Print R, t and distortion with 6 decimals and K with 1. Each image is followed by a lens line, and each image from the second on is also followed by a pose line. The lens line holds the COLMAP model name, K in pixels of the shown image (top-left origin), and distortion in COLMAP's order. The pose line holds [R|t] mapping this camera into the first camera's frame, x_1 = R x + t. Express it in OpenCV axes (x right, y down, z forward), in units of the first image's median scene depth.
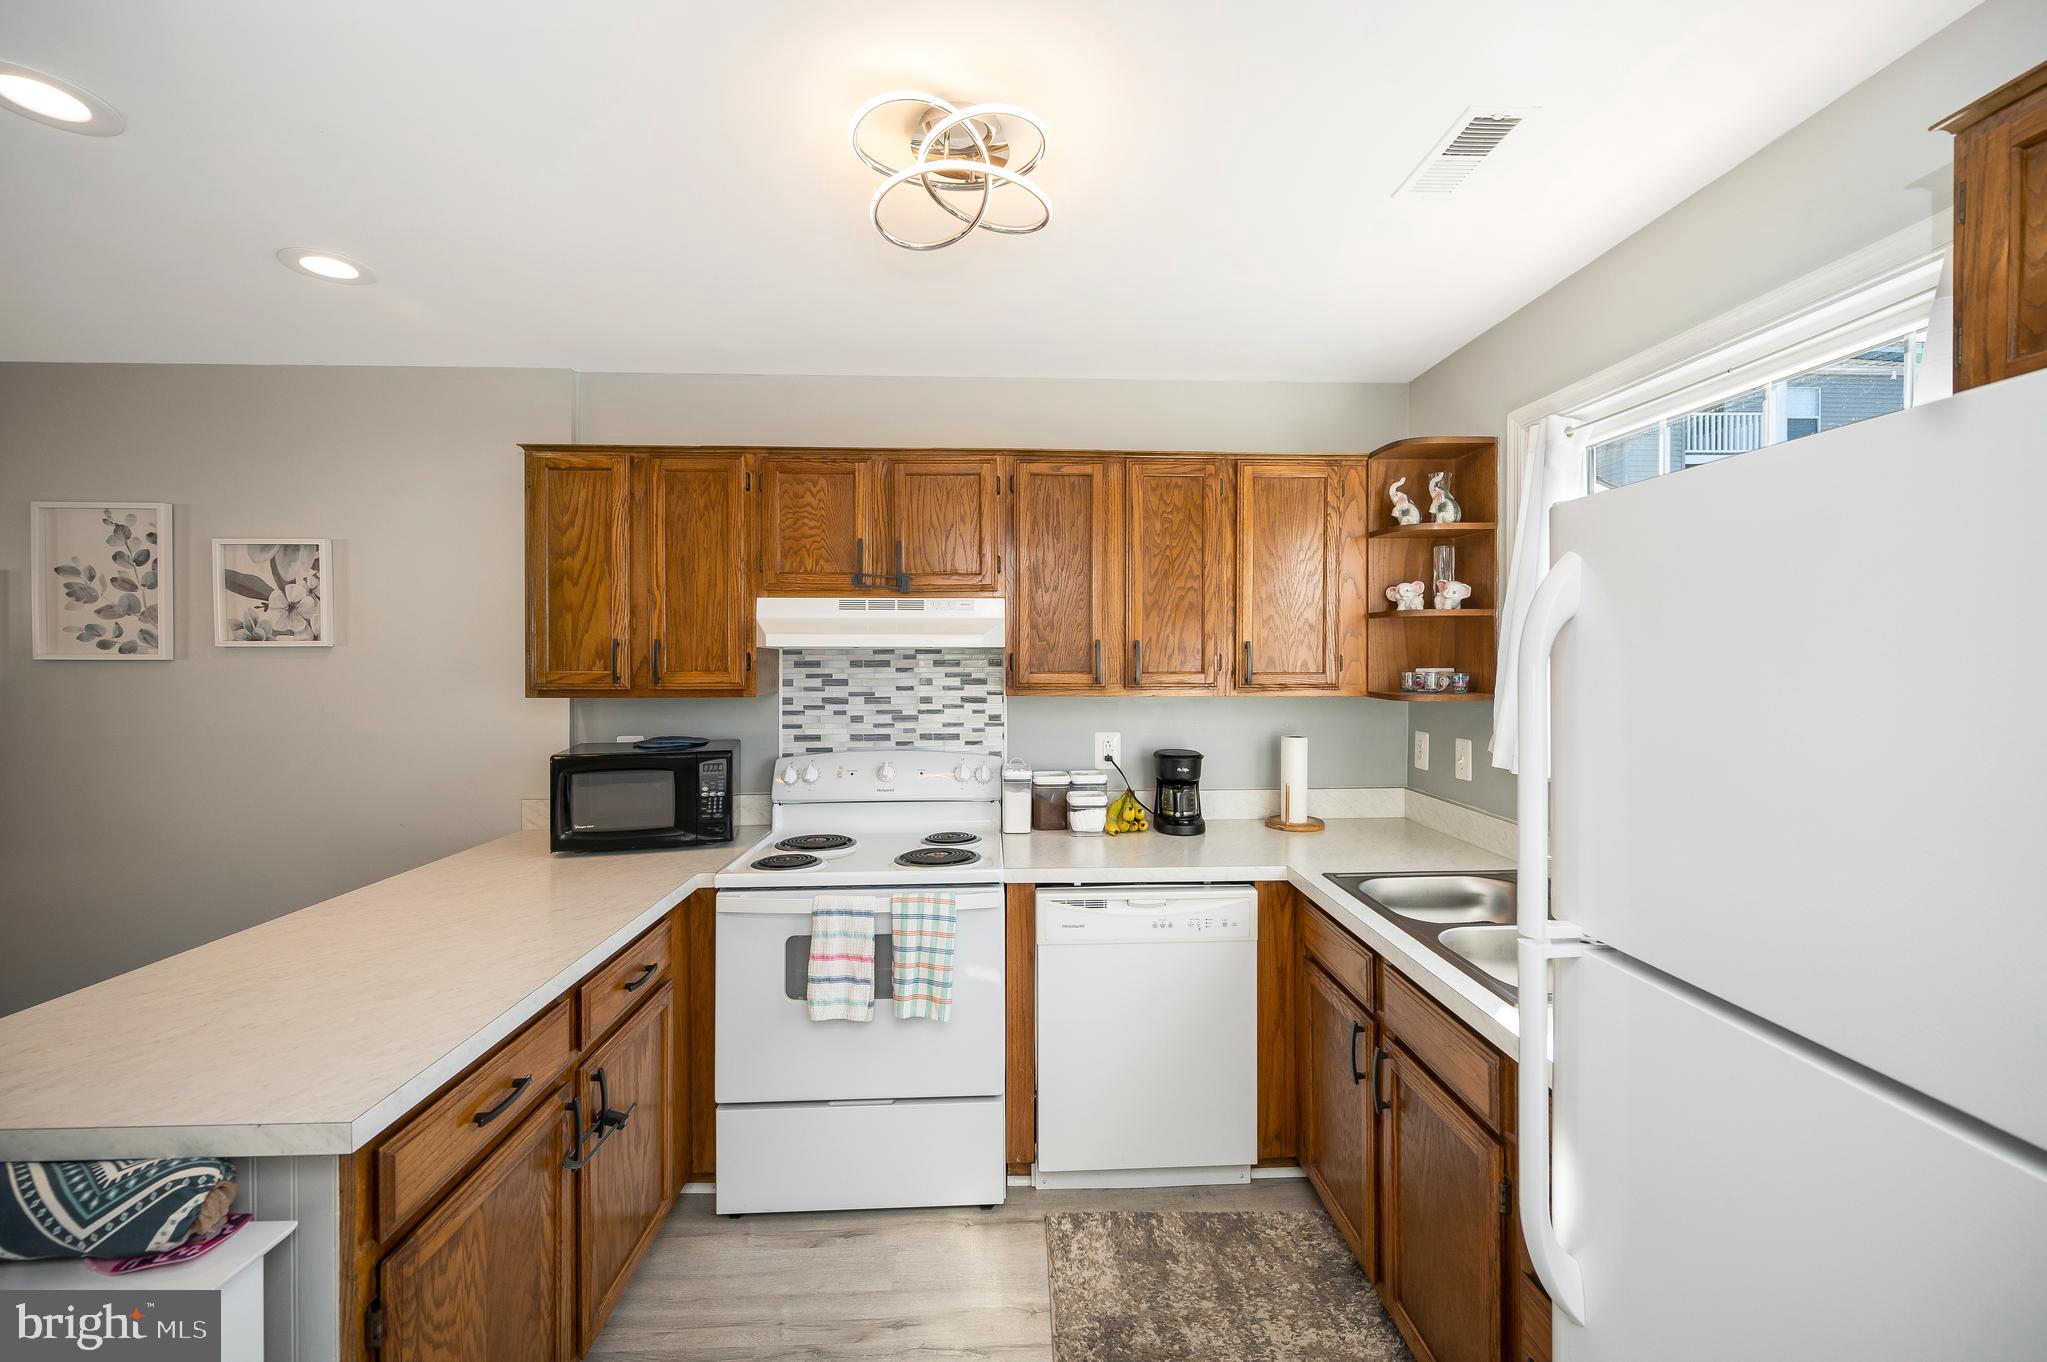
lens RADIAL K [[833.8, 0, 1015.2], [0, 833.8, 661.2], [0, 0, 1]] dist [-0.000203, 0.000022]
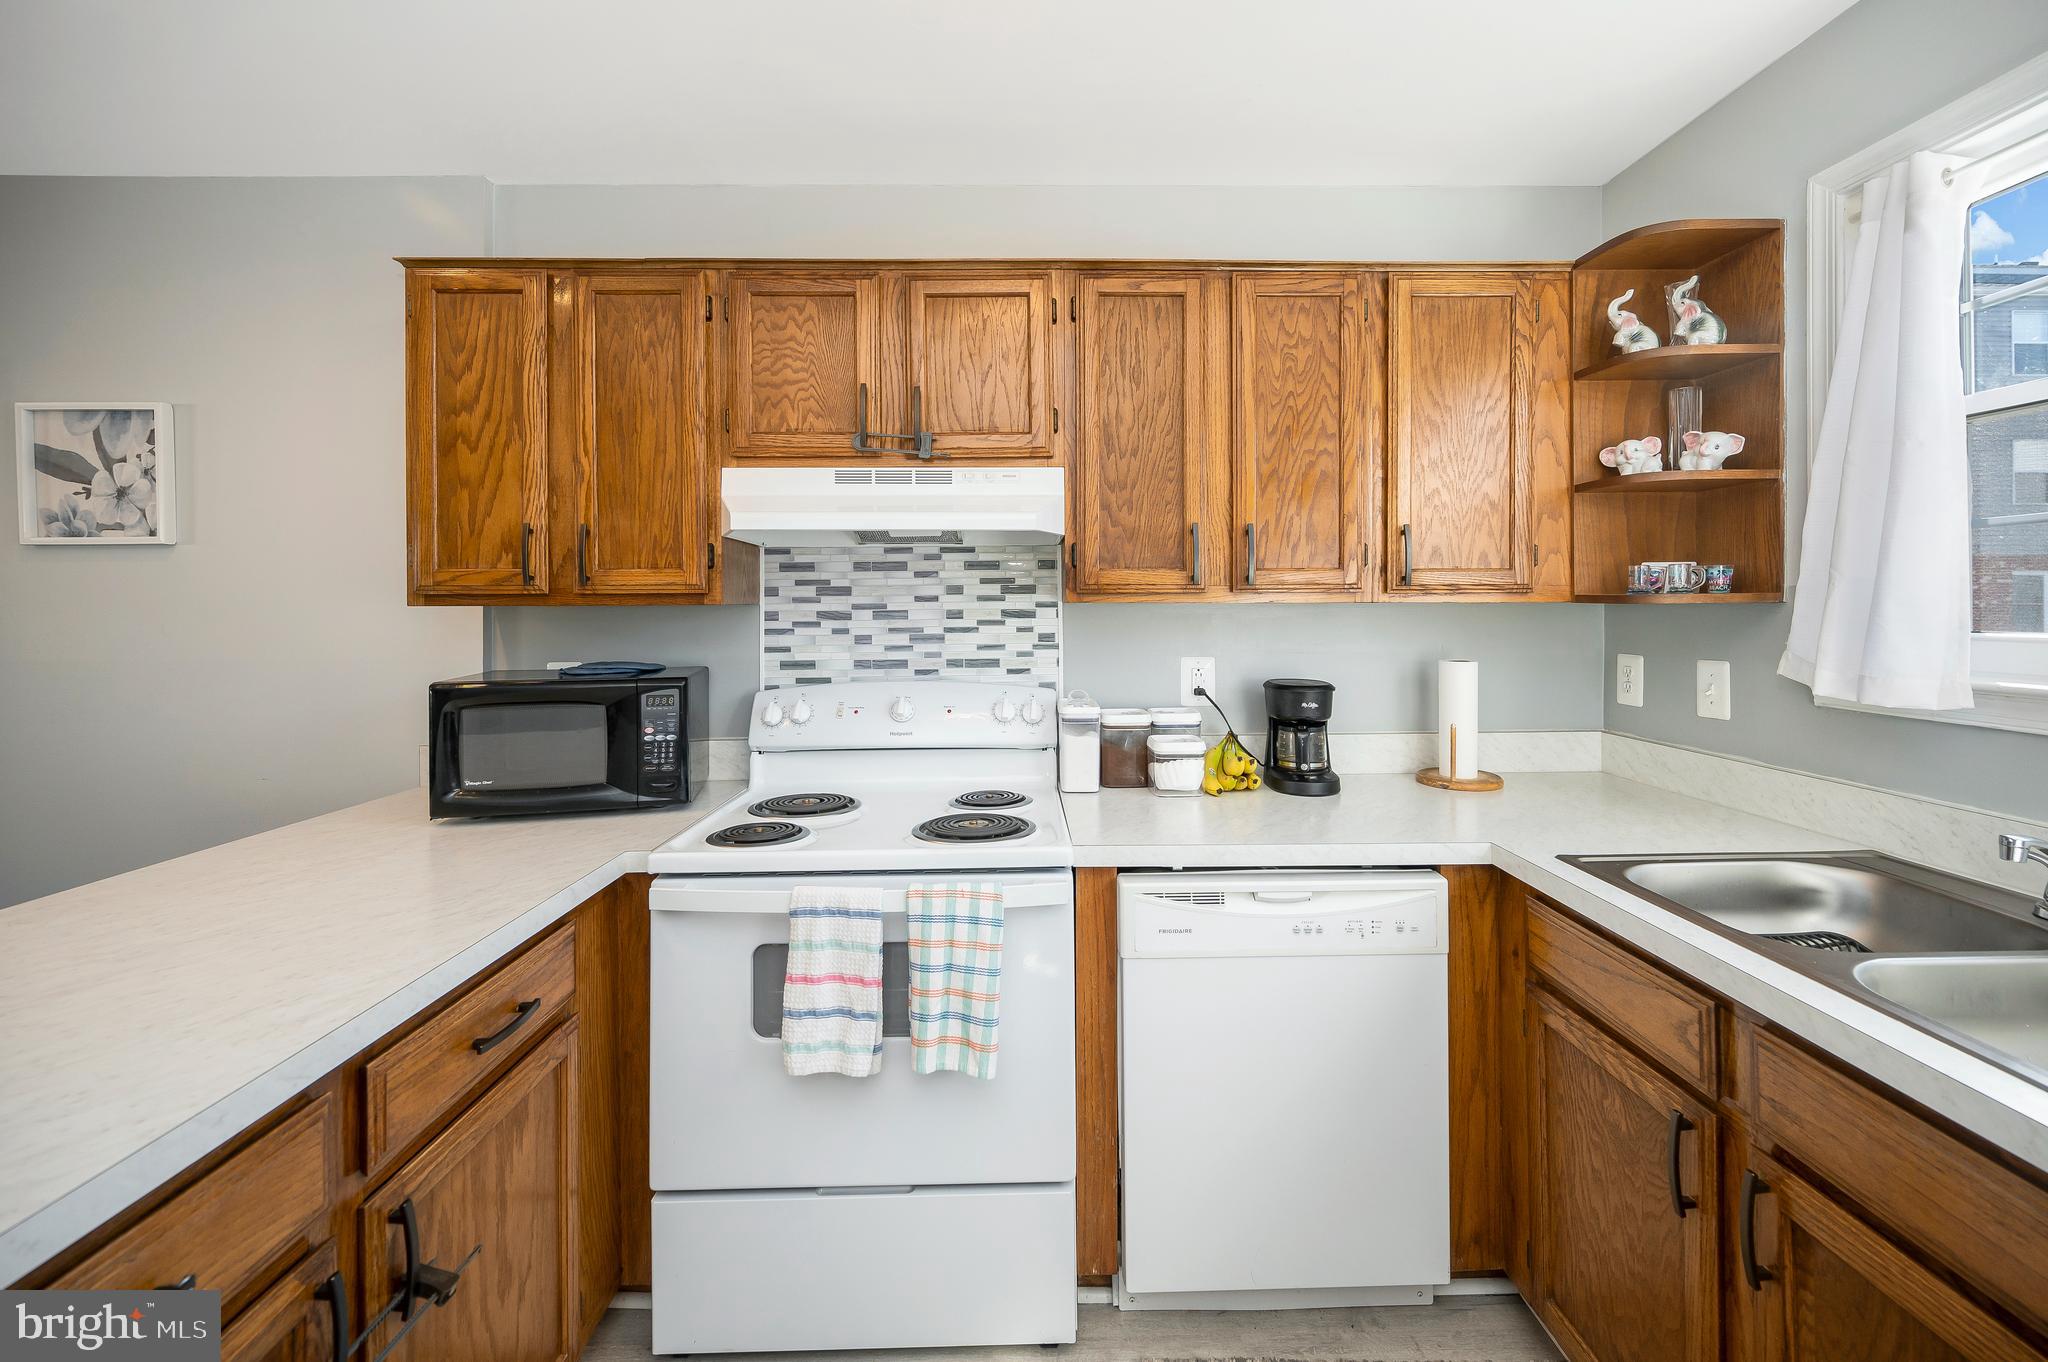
lens RADIAL K [[850.8, 0, 1019.8], [0, 850.8, 608.7], [0, 0, 1]] dist [-0.001140, 0.000152]
pose [[0.999710, -0.003820, -0.023768, -0.033604], [0.003738, 0.999987, -0.003489, 0.049292], [0.023781, 0.003399, 0.999711, 0.261739]]
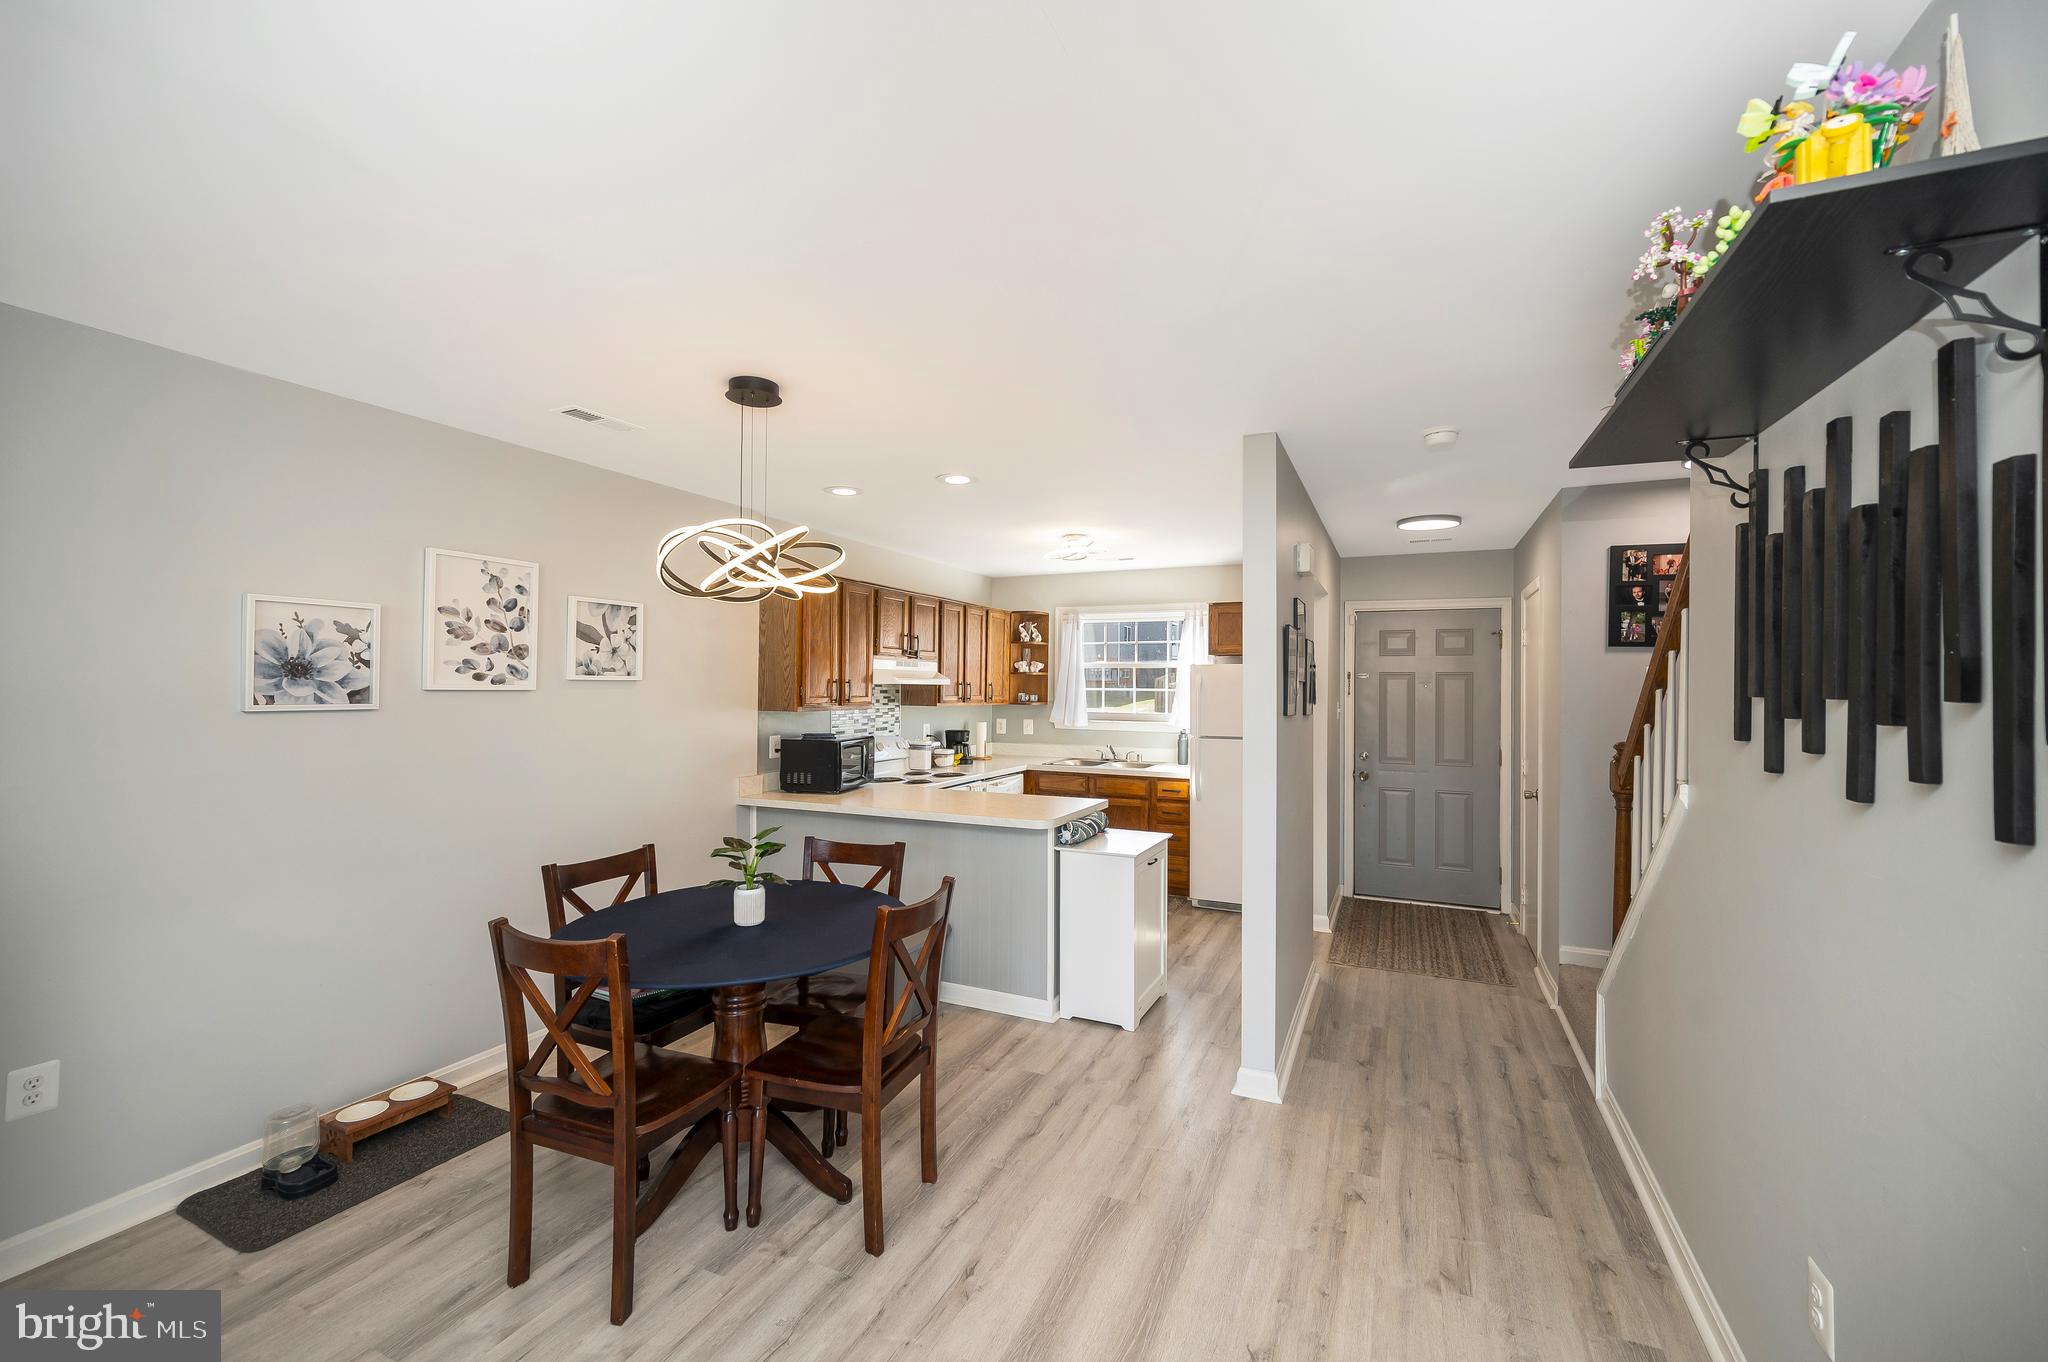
lens RADIAL K [[828.7, 0, 1034.4], [0, 828.7, 682.0], [0, 0, 1]] dist [-0.000335, -0.000073]
pose [[0.443074, 0.009165, 0.896438, -1.885338], [-0.002055, 0.999955, -0.009208, -0.003553], [-0.896482, 0.002238, 0.443074, -0.220965]]
